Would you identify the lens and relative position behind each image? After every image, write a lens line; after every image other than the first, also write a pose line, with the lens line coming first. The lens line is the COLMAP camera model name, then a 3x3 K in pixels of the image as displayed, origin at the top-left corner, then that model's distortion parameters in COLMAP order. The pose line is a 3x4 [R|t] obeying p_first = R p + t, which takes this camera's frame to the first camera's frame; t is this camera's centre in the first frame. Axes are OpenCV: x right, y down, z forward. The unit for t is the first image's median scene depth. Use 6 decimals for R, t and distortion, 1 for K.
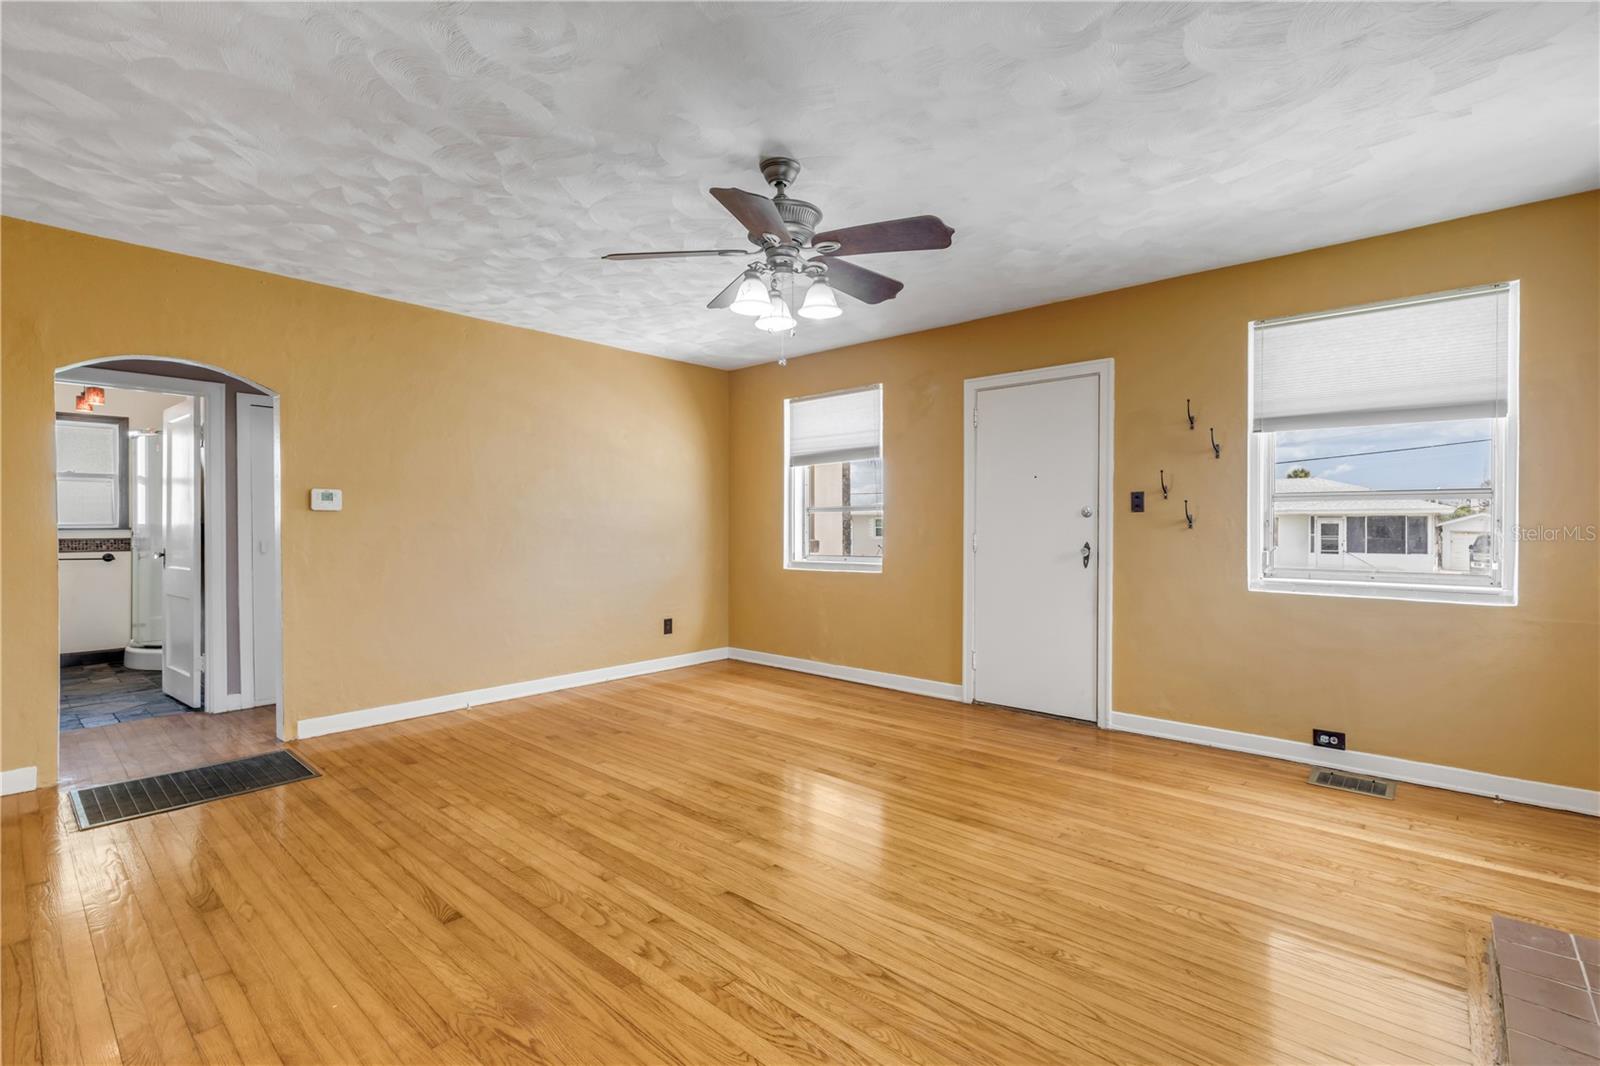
lens RADIAL K [[716.5, 0, 796.1], [0, 716.5, 530.4], [0, 0, 1]] dist [0.004409, 0.000043]
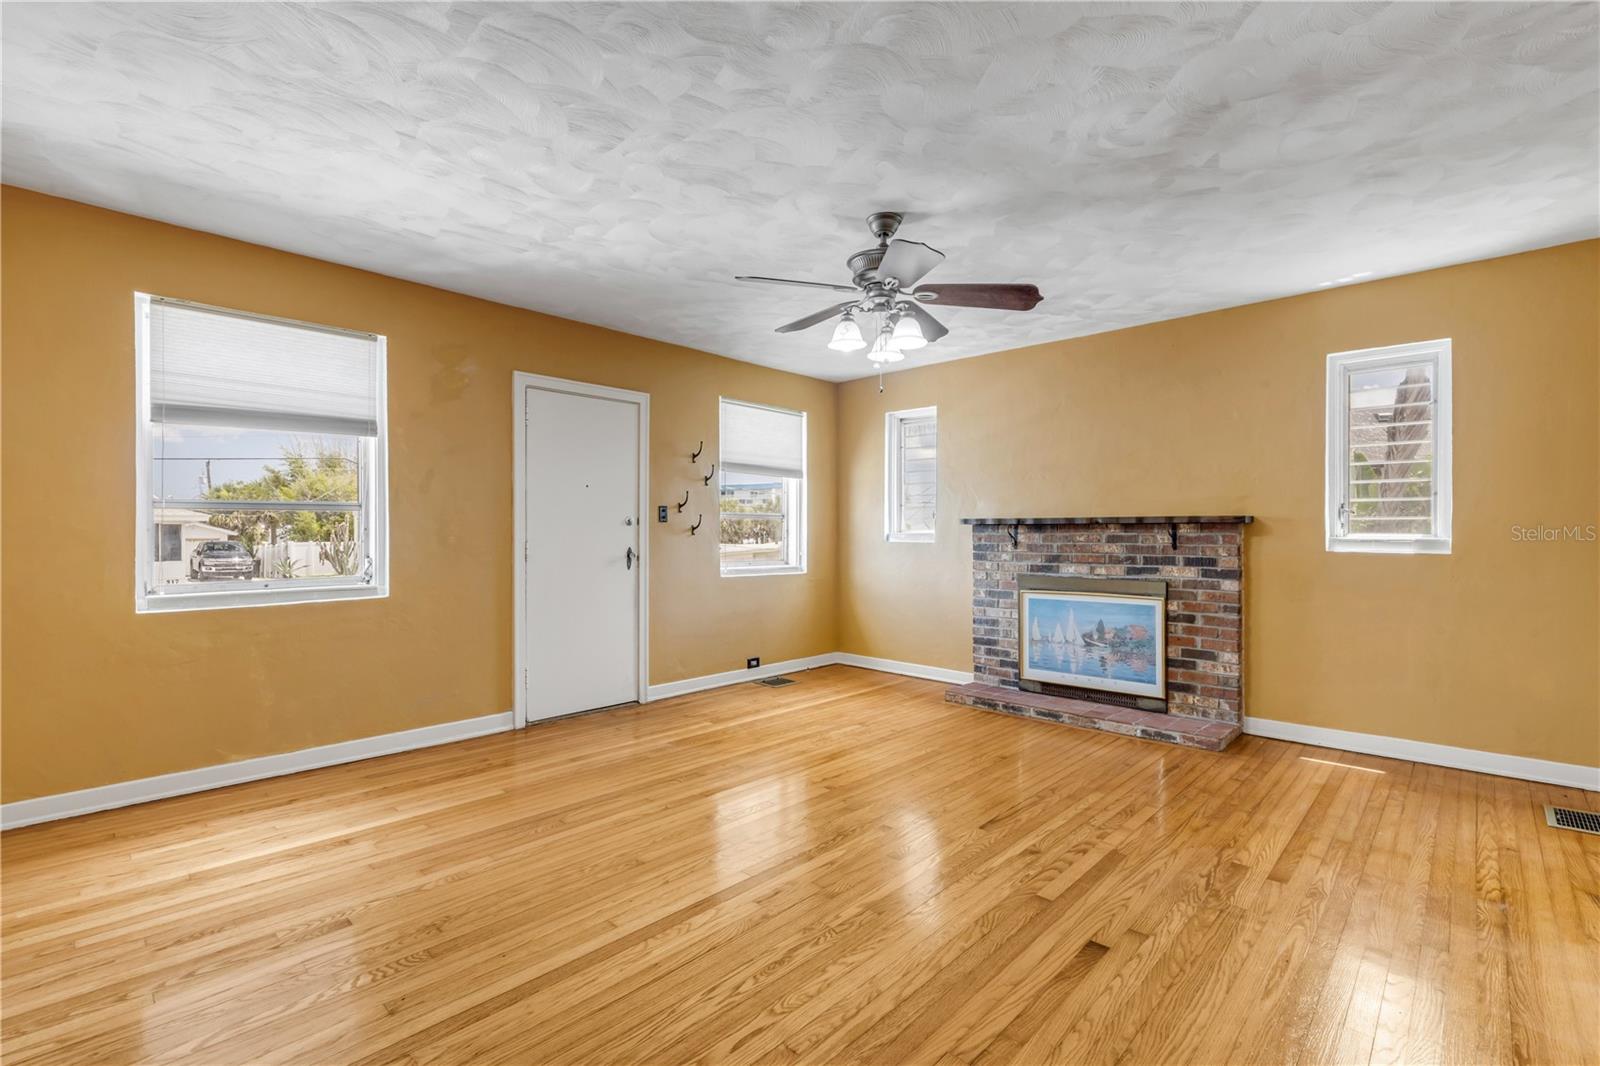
lens RADIAL K [[716.5, 0, 796.1], [0, 716.5, 530.4], [0, 0, 1]] dist [0.004409, 0.000043]
pose [[0.034918, 0.003336, 0.999385, -0.813615], [0.001216, 0.999994, -0.003380, -0.006859], [-0.999389, 0.001333, 0.034914, 0.765471]]
